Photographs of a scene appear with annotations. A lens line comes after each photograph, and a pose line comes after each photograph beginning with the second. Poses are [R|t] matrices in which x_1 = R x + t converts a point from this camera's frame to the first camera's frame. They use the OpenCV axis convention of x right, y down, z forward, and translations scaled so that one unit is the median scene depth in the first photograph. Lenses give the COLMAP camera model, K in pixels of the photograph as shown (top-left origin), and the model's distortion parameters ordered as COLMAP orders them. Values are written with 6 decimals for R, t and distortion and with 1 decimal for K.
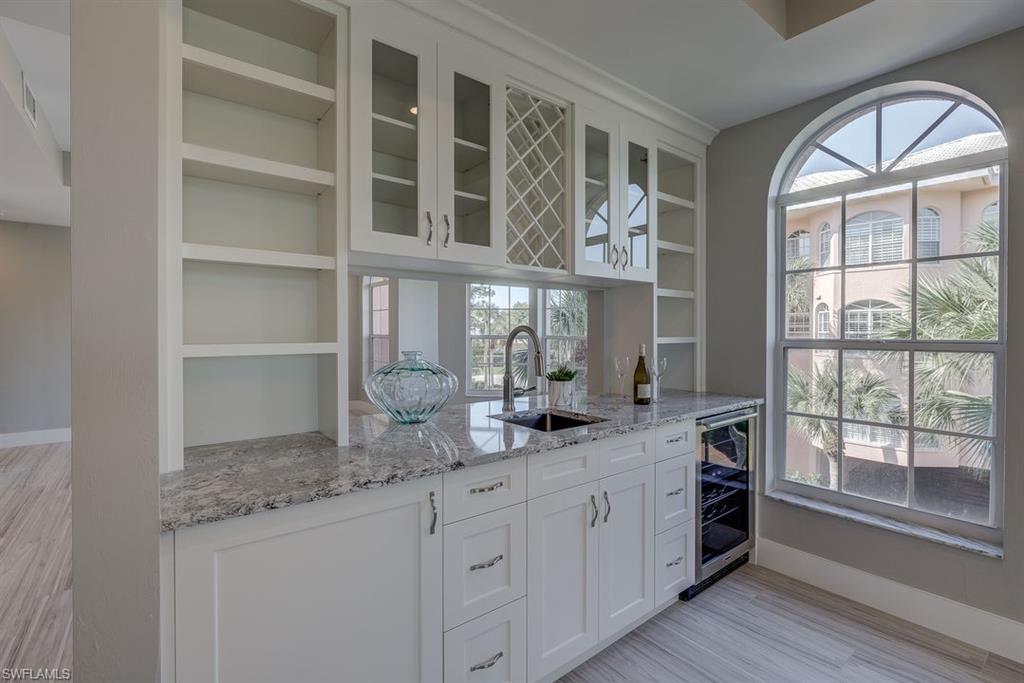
lens RADIAL K [[464.1, 0, 519.6], [0, 464.1, 333.6], [0, 0, 1]] dist [-0.006737, -0.000710]
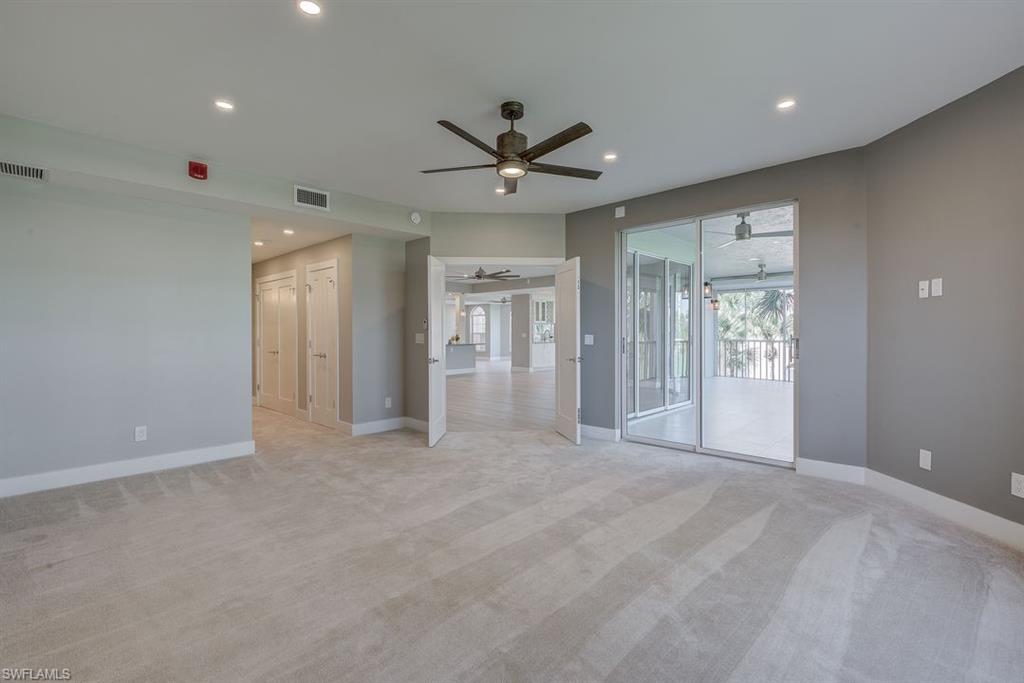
lens RADIAL K [[464.1, 0, 519.6], [0, 464.1, 333.6], [0, 0, 1]] dist [-0.006737, -0.000710]
pose [[0.989947, -0.001028, 0.141437, -1.308405], [0.001355, 0.999997, -0.002217, 0.050558], [-0.141435, 0.002386, 0.989945, -5.586402]]
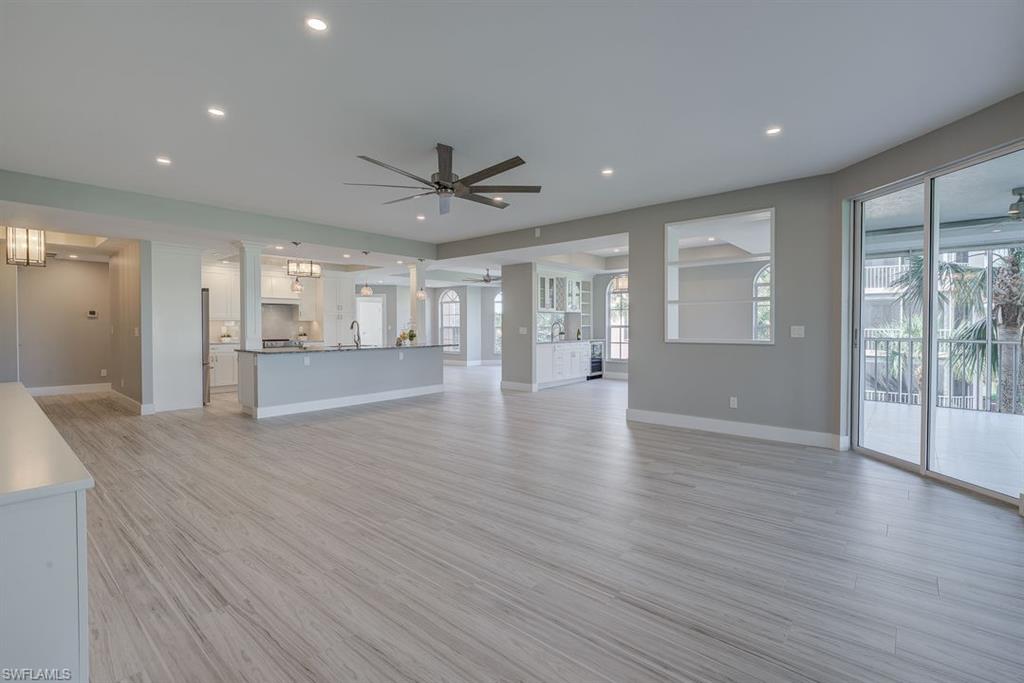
lens RADIAL K [[464.1, 0, 519.6], [0, 464.1, 333.6], [0, 0, 1]] dist [-0.006737, -0.000710]
pose [[0.981240, -0.003390, 0.192762, -1.134590], [0.001469, 0.999948, 0.010108, 0.044959], [-0.192787, -0.009635, 0.981193, -3.216296]]
